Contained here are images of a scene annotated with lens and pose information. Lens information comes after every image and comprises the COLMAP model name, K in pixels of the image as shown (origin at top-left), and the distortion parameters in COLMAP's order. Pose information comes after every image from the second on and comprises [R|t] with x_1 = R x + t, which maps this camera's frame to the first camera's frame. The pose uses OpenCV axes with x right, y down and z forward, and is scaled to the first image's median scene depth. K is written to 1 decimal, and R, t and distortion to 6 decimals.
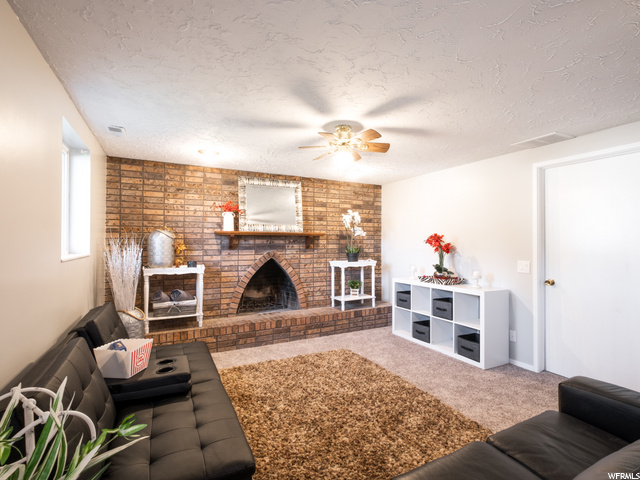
lens RADIAL K [[310.3, 0, 313.5], [0, 310.3, 239.2], [0, 0, 1]] dist [-0.001177, -0.000004]
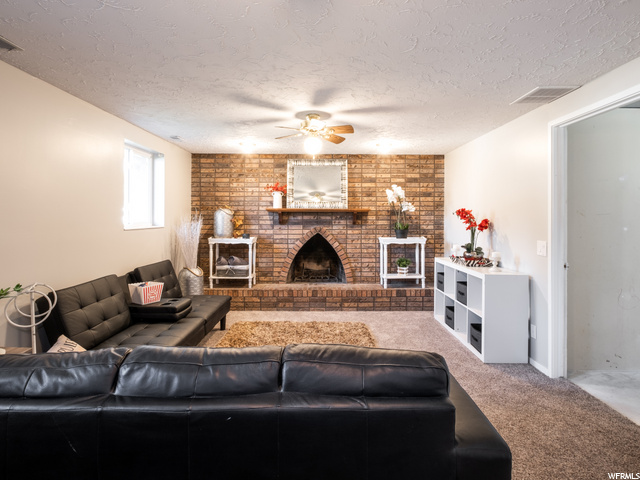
lens RADIAL K [[335.4, 0, 306.8], [0, 335.4, 215.5], [0, 0, 1]] dist [-0.007134, -0.000183]
pose [[0.889974, -0.002405, -0.456005, 0.404011], [0.003207, 0.999994, 0.000985, -0.000672], [0.456000, -0.002339, 0.889977, -0.056015]]
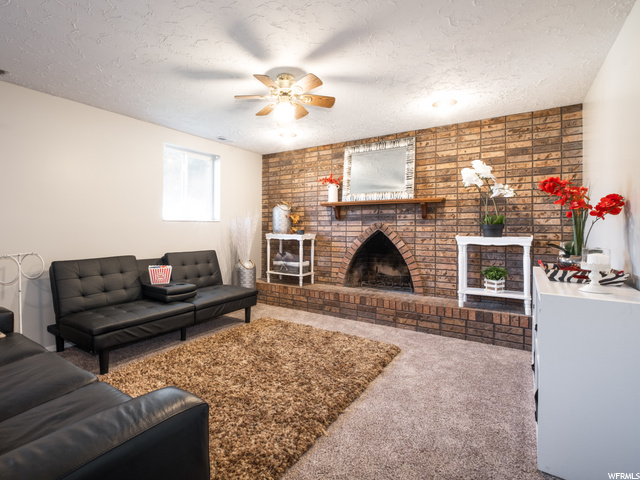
lens RADIAL K [[310.3, 0, 279.7], [0, 310.3, 223.1], [0, 0, 1]] dist [-0.001177, -0.000004]
pose [[0.485673, -0.009412, -0.874090, 0.575005], [0.004814, 0.999956, -0.008092, 0.053008], [0.874127, -0.000278, 0.485697, 0.351249]]
